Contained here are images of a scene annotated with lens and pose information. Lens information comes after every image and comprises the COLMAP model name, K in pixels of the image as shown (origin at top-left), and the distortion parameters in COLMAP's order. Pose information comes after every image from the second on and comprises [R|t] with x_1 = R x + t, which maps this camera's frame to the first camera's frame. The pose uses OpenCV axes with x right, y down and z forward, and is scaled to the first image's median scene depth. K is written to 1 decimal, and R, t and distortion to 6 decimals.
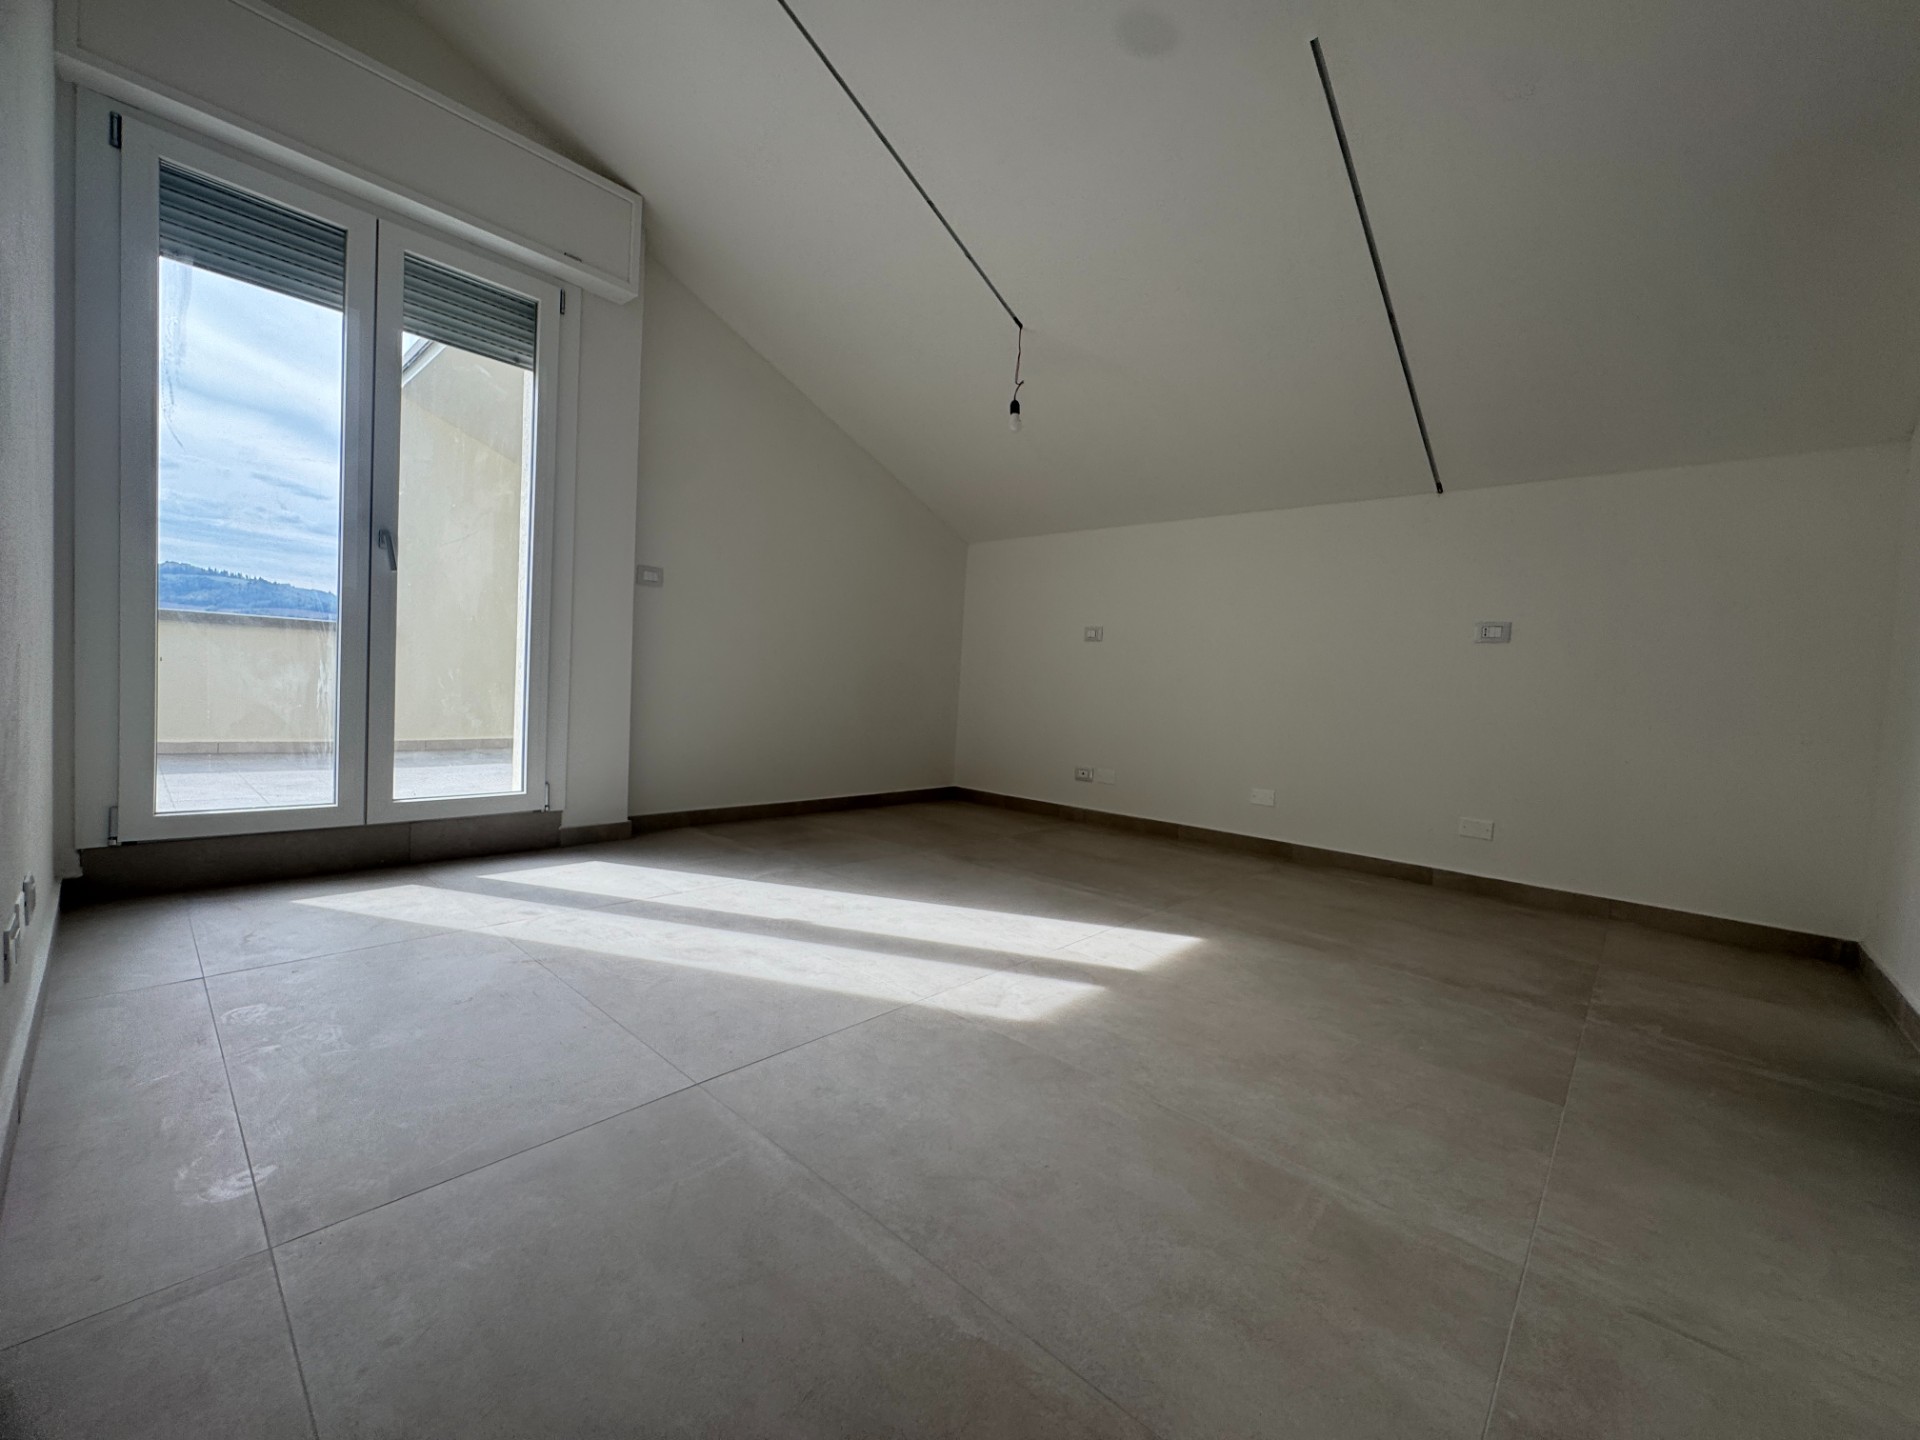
lens RADIAL K [[767.0, 0, 961.3], [0, 767.0, 716.5], [0, 0, 1]] dist [-0.004430, 0.000386]
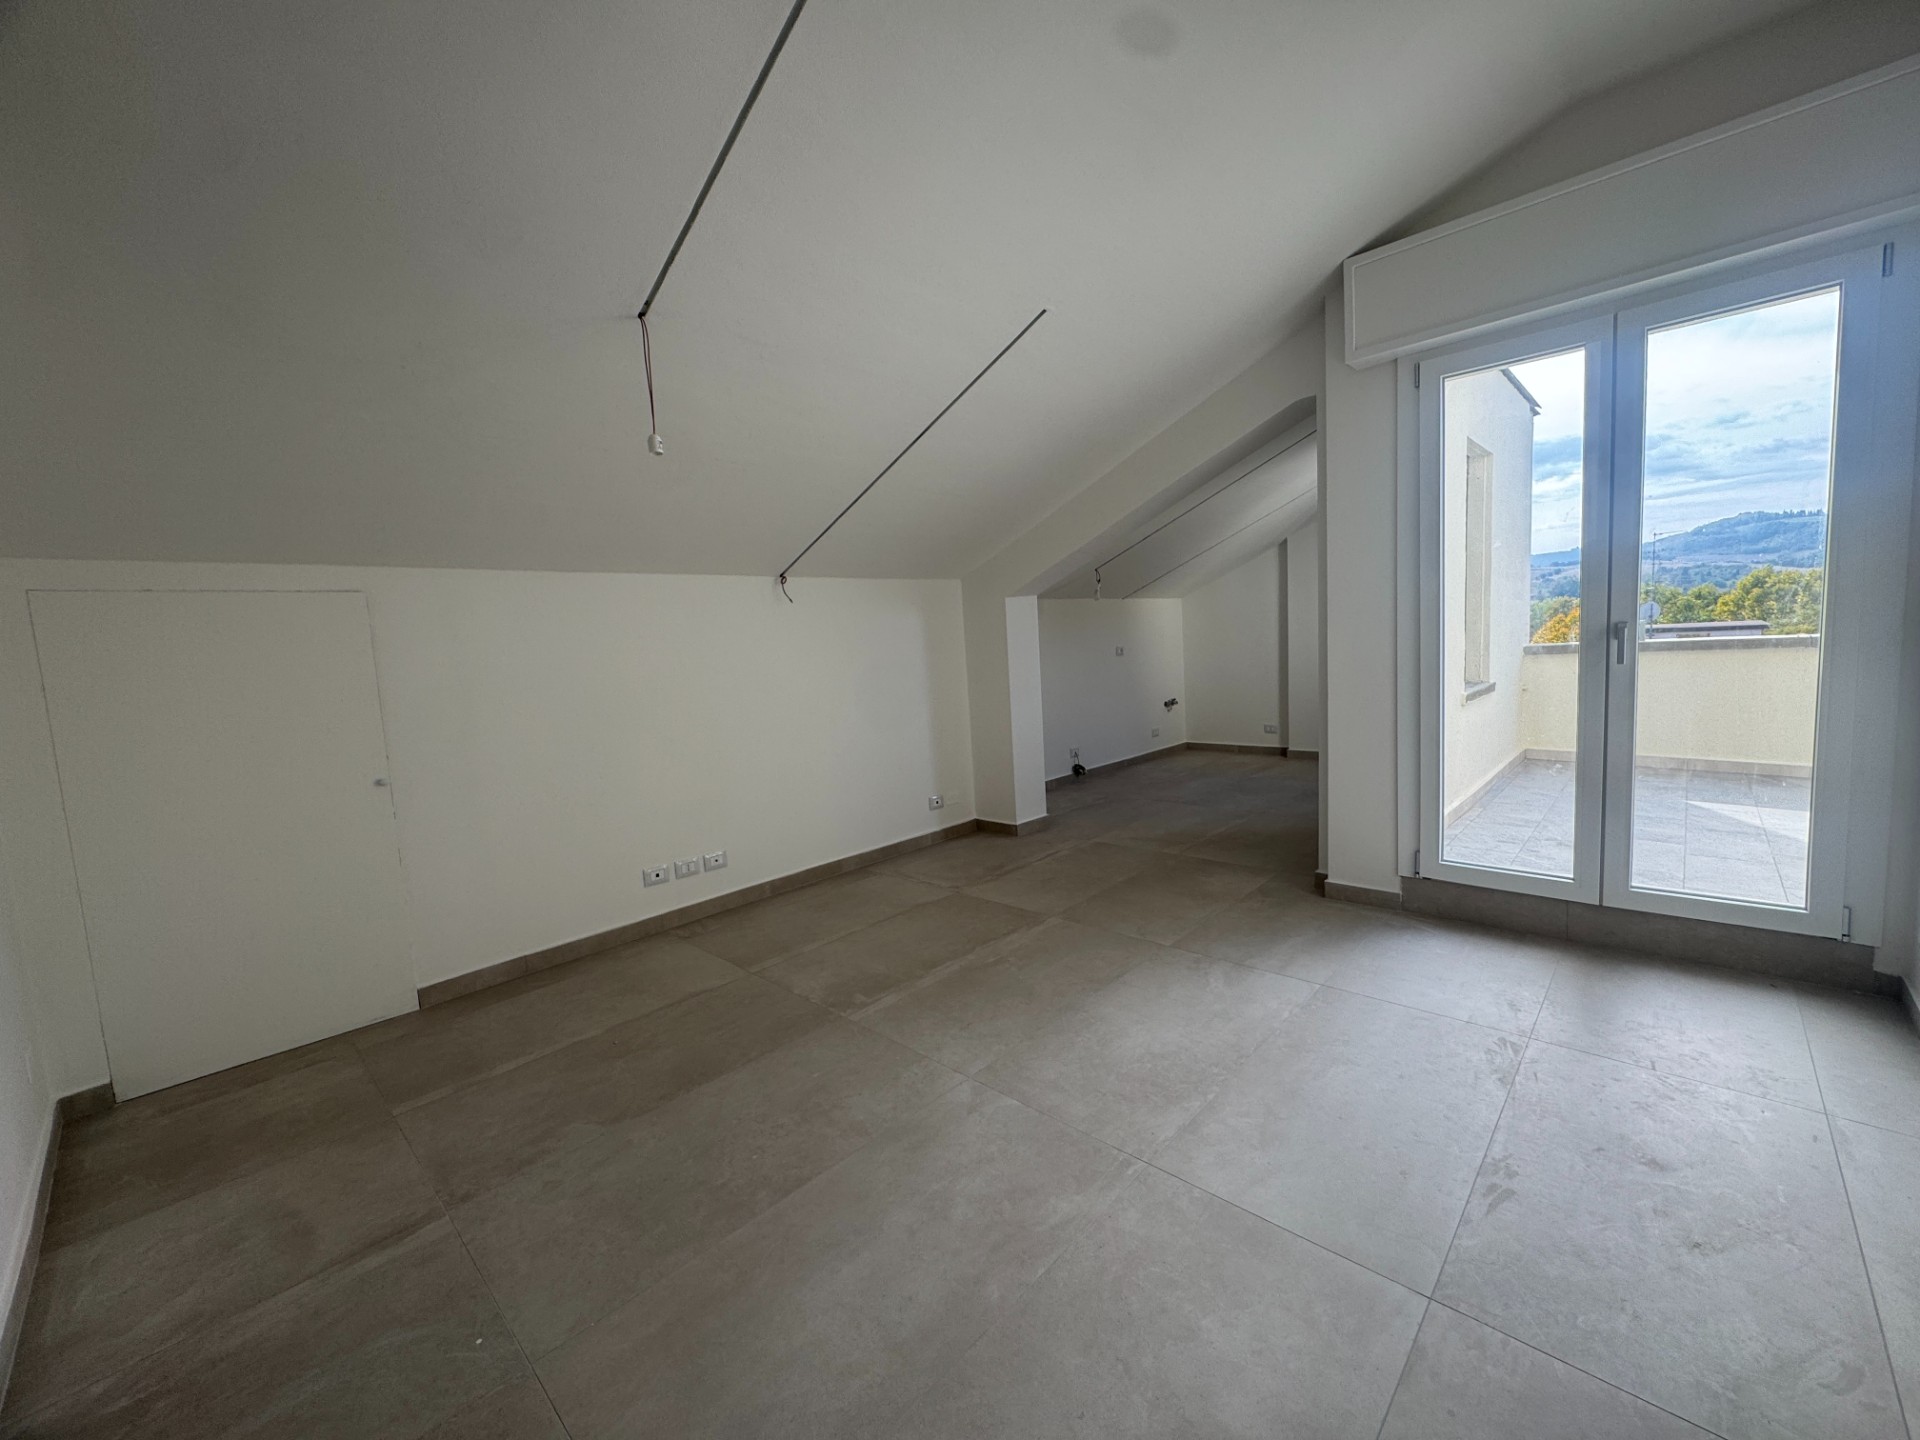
lens RADIAL K [[767.0, 0, 958.8], [0, 767.0, 721.2], [0, 0, 1]] dist [-0.004430, 0.000386]
pose [[-0.028727, 0.054625, -0.998094, 0.287297], [0.016285, 0.998399, 0.054173, -0.187439], [0.999455, -0.014698, -0.029571, 0.161264]]
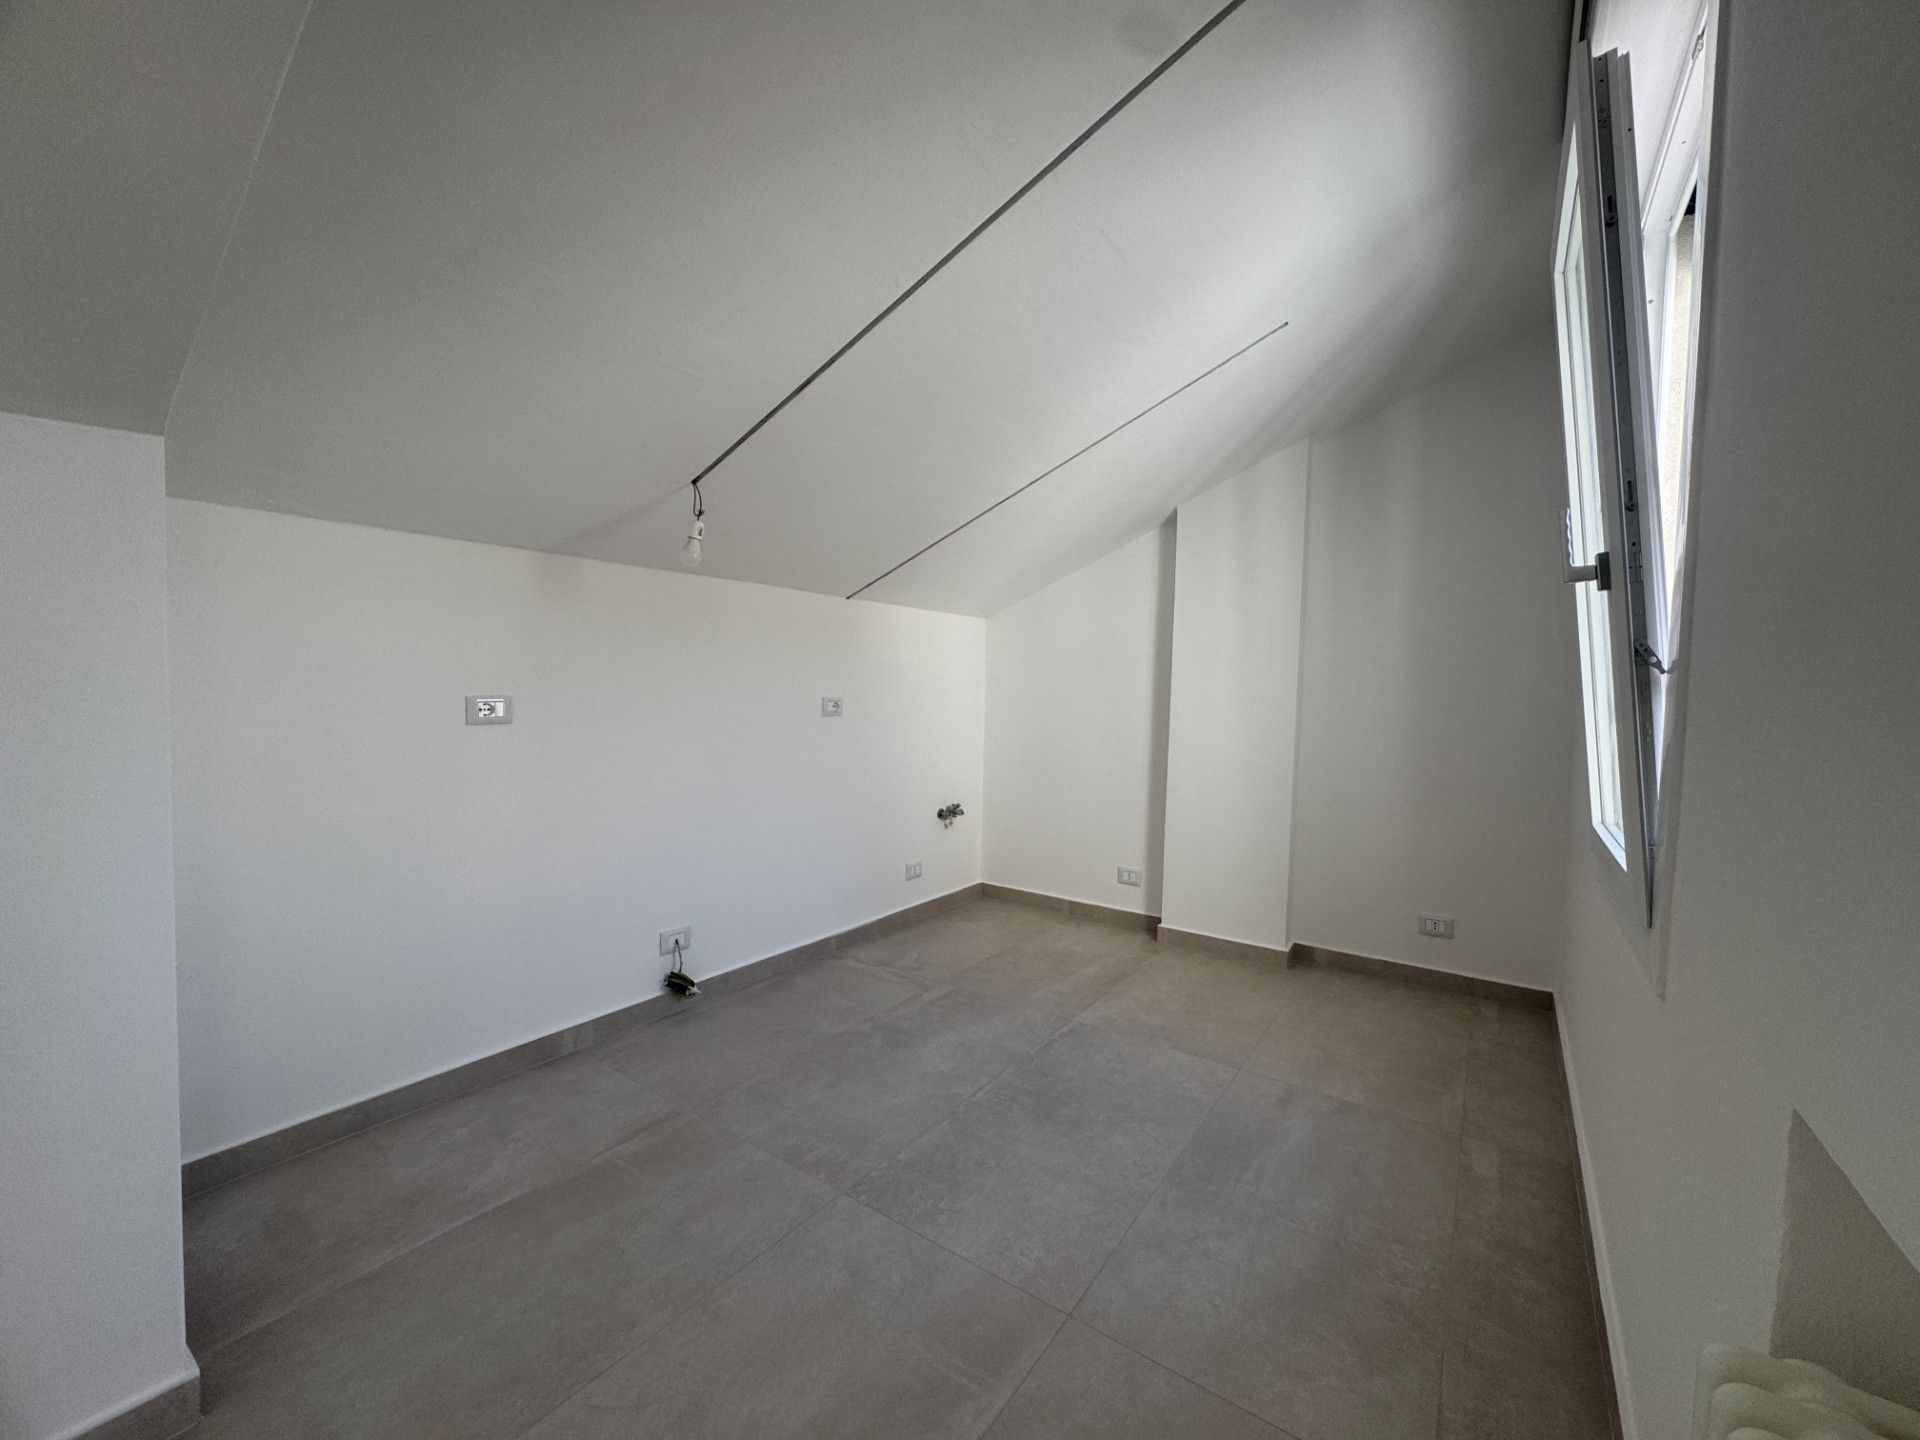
lens RADIAL K [[767.0, 0, 959.7], [0, 767.0, 716.5], [0, 0, 1]] dist [-0.004430, 0.000386]
pose [[0.125428, -0.010667, -0.992045, -1.162629], [-0.054093, 0.998381, -0.017574, -0.251560], [0.990627, 0.055867, 0.124648, 0.711246]]
